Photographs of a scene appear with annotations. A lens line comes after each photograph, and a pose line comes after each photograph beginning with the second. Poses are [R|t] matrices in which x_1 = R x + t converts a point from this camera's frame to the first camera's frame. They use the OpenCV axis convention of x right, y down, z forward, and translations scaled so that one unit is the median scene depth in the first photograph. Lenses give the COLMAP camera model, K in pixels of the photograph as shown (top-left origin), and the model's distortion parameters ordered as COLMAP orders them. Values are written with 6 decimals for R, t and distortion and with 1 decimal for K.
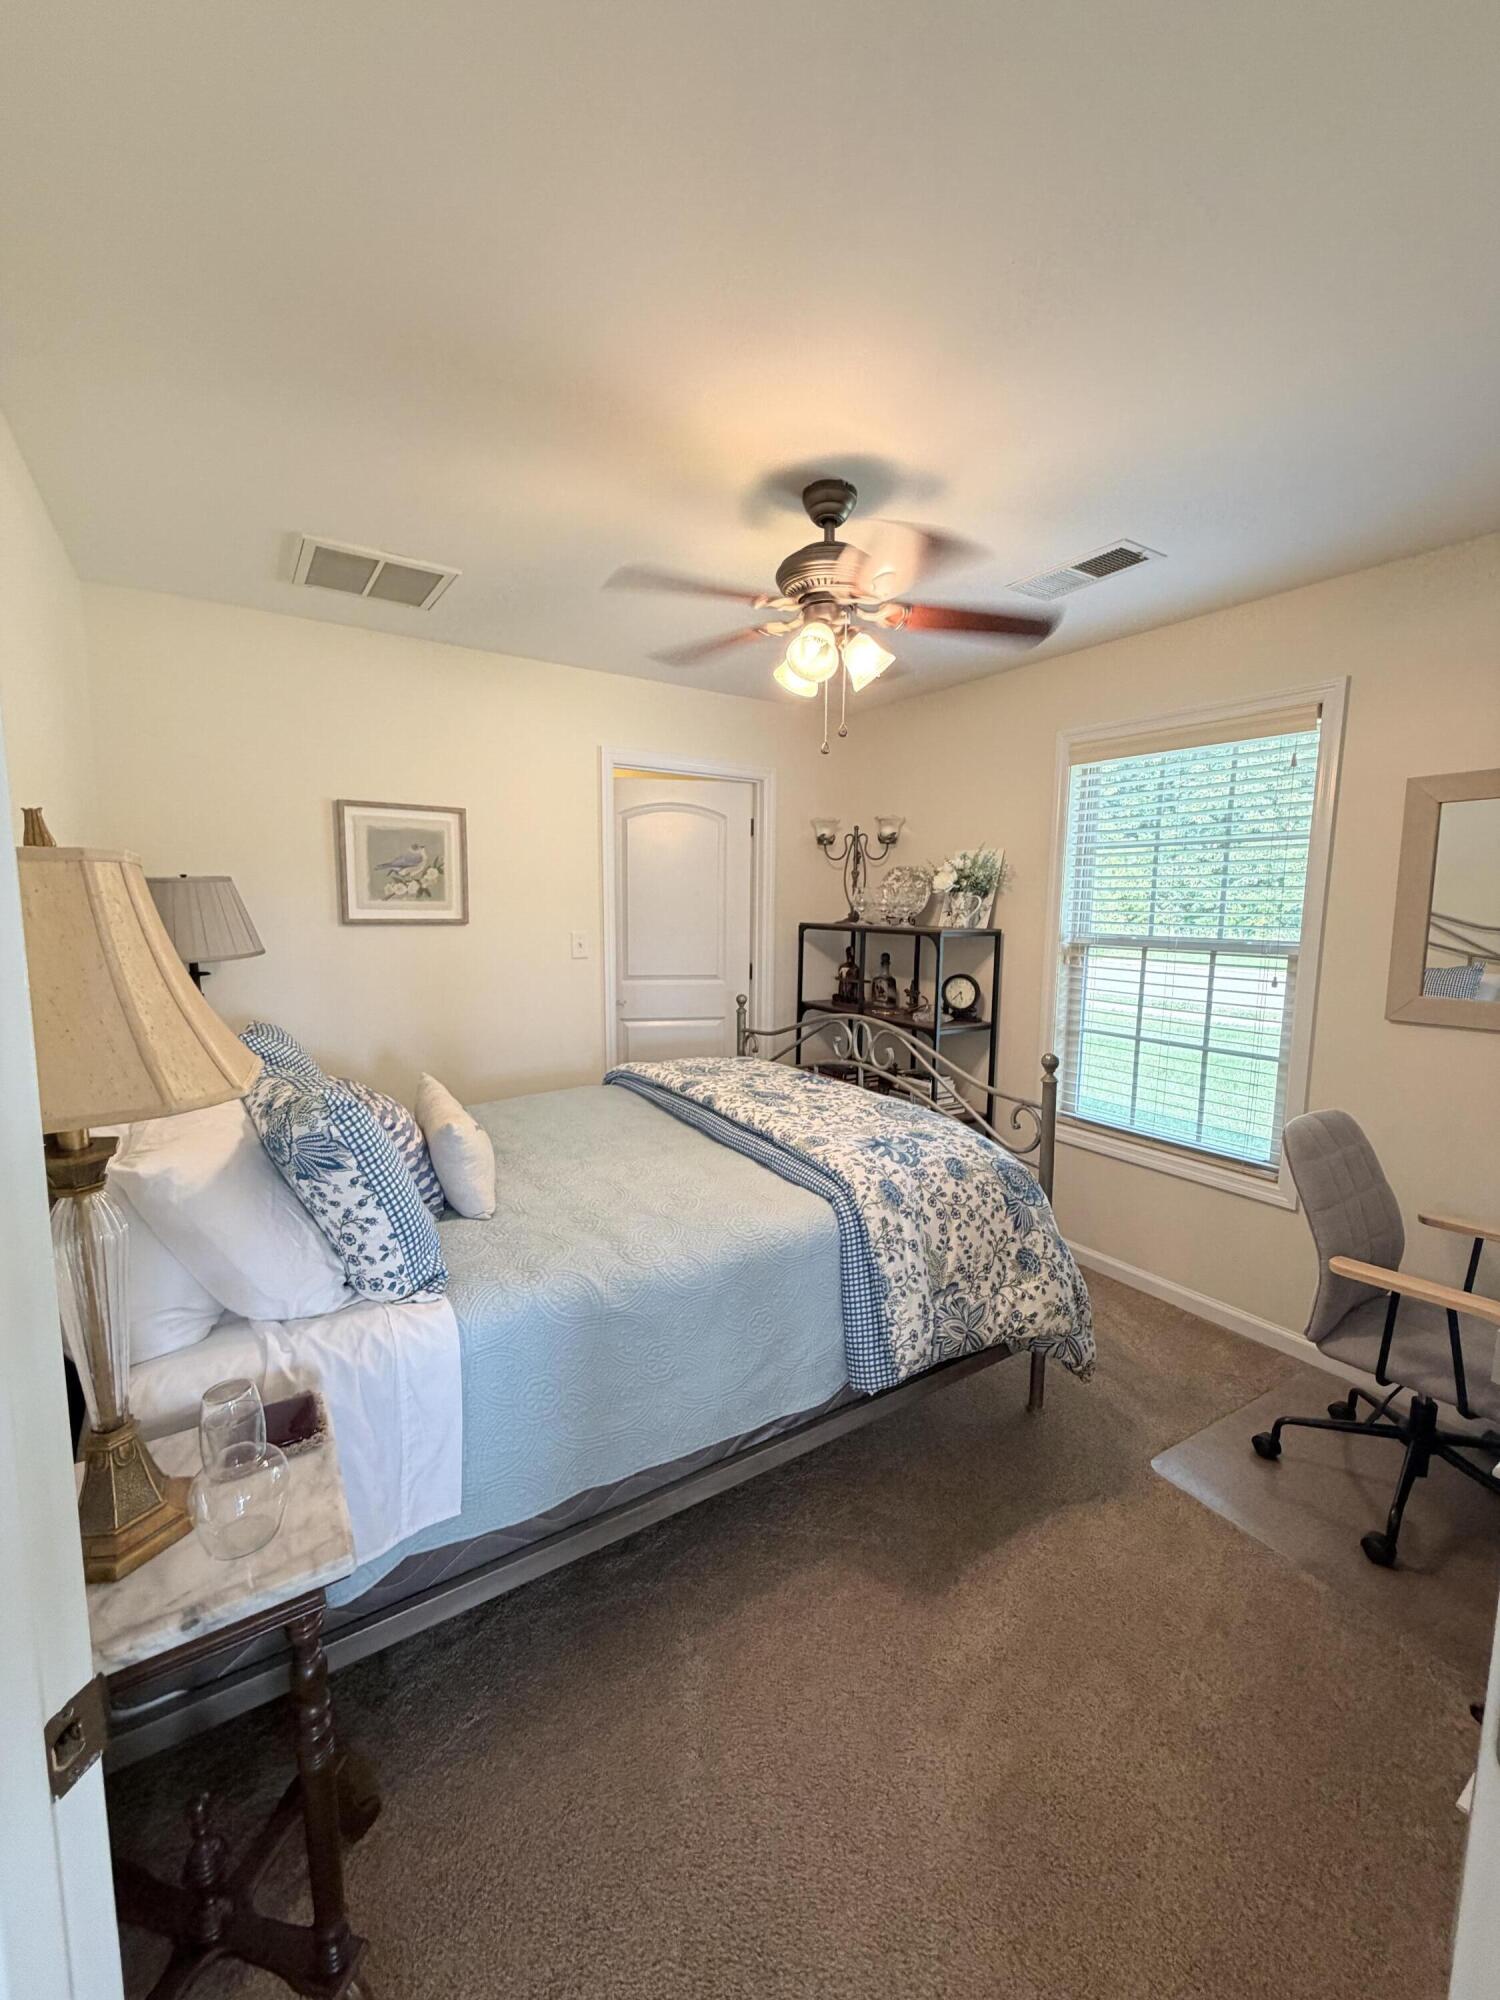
lens RADIAL K [[798.6, 0, 752.3], [0, 798.6, 987.6], [0, 0, 1]] dist [0.000706, 0.000021]
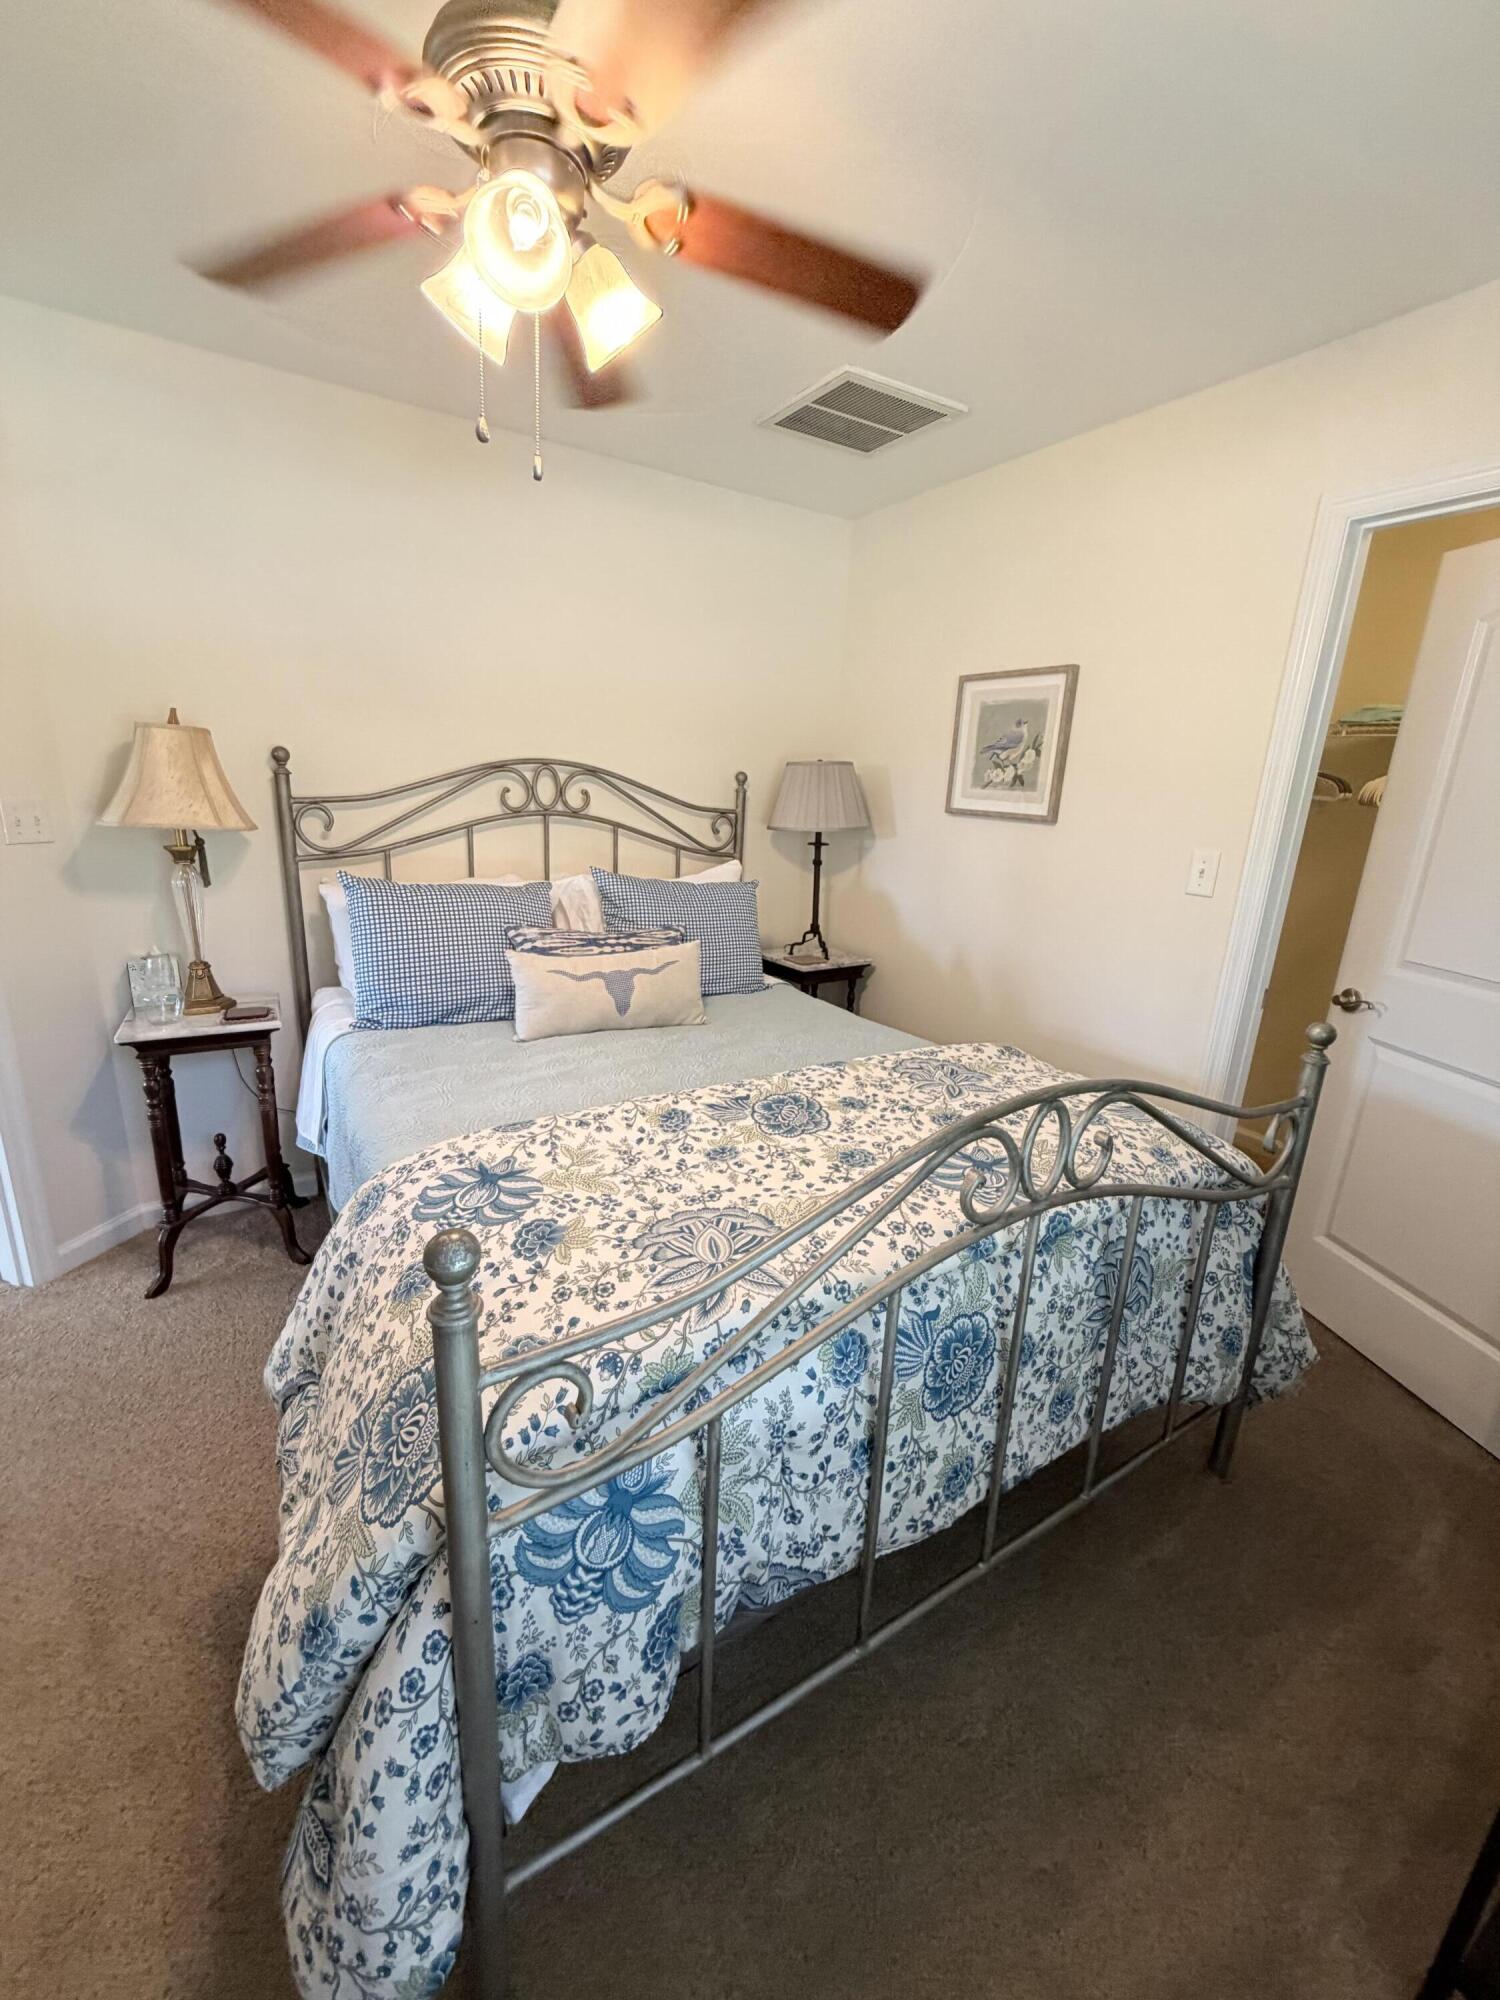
lens RADIAL K [[801.5, 0, 751.6], [0, 801.5, 998.2], [0, 0, 1]] dist [0.002123, 0.000018]
pose [[-0.028194, 0.255248, -0.966464, 0.461675], [-0.159284, 0.953348, 0.256431, -0.075415], [0.986830, 0.161172, 0.013778, 0.775698]]
